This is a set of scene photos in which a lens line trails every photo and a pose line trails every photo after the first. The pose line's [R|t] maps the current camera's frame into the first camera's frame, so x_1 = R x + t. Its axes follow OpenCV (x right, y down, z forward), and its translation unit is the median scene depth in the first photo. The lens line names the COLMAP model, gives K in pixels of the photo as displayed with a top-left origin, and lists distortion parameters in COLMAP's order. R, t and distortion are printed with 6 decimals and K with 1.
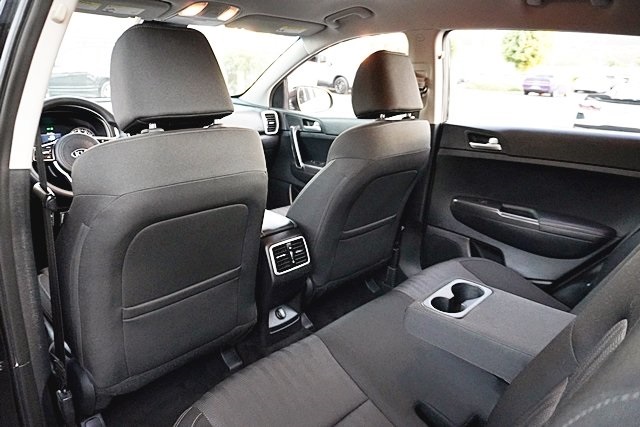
lens RADIAL K [[430.2, 0, 320.0], [0, 430.2, 213.5], [0, 0, 1]] dist [-0.044976, 0.035461]
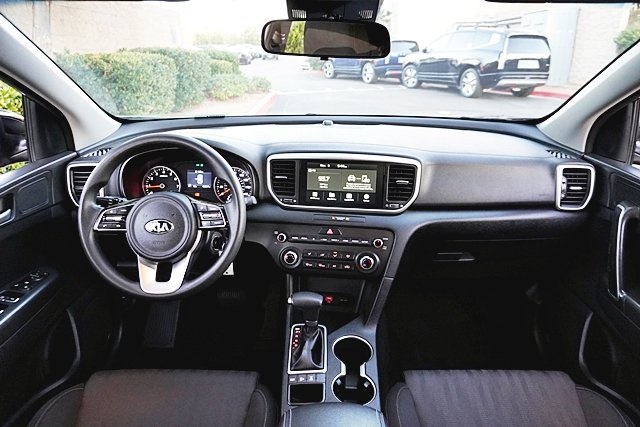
lens RADIAL K [[430.2, 0, 320.0], [0, 430.2, 213.5], [0, 0, 1]] dist [-0.044976, 0.035461]
pose [[0.689065, 0.230037, -0.687220, 0.026231], [-0.204703, 0.971450, 0.119926, -0.180930], [0.695187, 0.058040, 0.716482, 0.448272]]
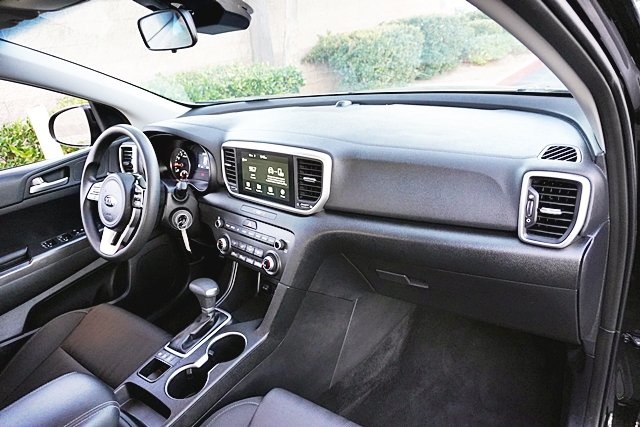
lens RADIAL K [[430.2, 0, 320.0], [0, 430.2, 213.5], [0, 0, 1]] dist [-0.044976, 0.035461]
pose [[0.112973, 0.338911, -0.934011, 0.144631], [-0.168681, 0.932926, 0.318114, -0.275772], [0.979175, 0.121612, 0.162563, 0.792559]]
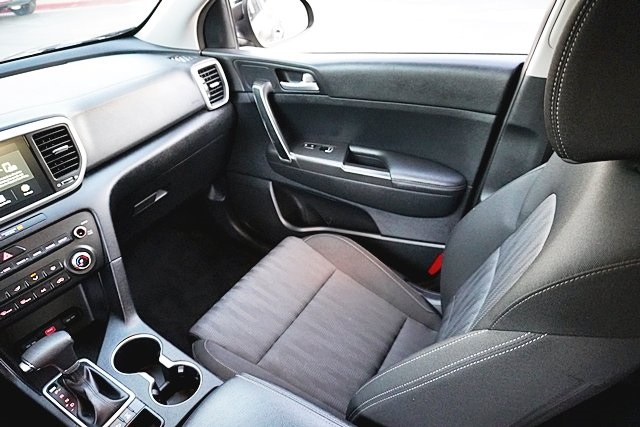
lens RADIAL K [[430.2, 0, 320.0], [0, 430.2, 213.5], [0, 0, 1]] dist [-0.044976, 0.035461]
pose [[0.970770, -0.215294, 0.106082, -0.077818], [0.177646, 0.941739, 0.285605, -0.189164], [-0.161390, -0.258412, 0.952458, 0.451203]]
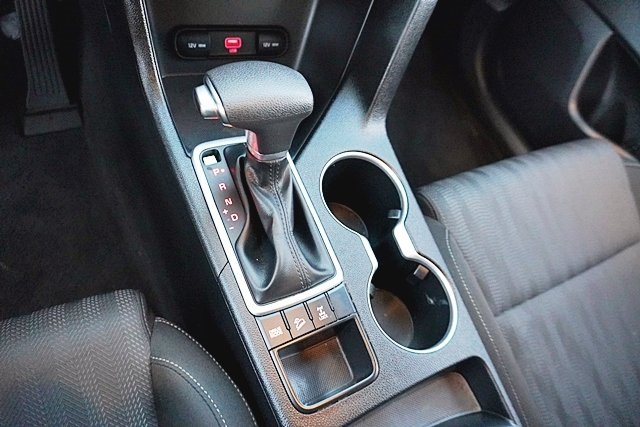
lens RADIAL K [[430.2, 0, 320.0], [0, 430.2, 213.5], [0, 0, 1]] dist [-0.044976, 0.035461]
pose [[0.914199, 0.404967, 0.015571, -0.231367], [-0.328468, 0.717904, 0.613777, -0.101624], [0.237381, -0.566229, 0.789326, 0.634516]]
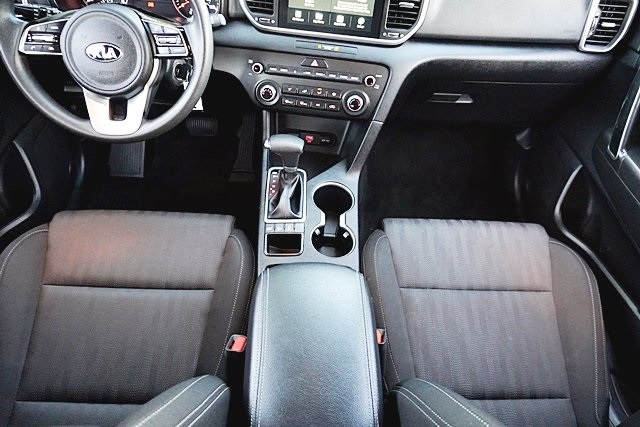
lens RADIAL K [[430.2, 0, 320.0], [0, 430.2, 213.5], [0, 0, 1]] dist [-0.044976, 0.035461]
pose [[0.706920, 0.515299, -0.484491, -0.017937], [-0.260728, 0.826606, 0.498741, -0.191753], [0.657484, -0.226250, 0.718697, 0.481101]]
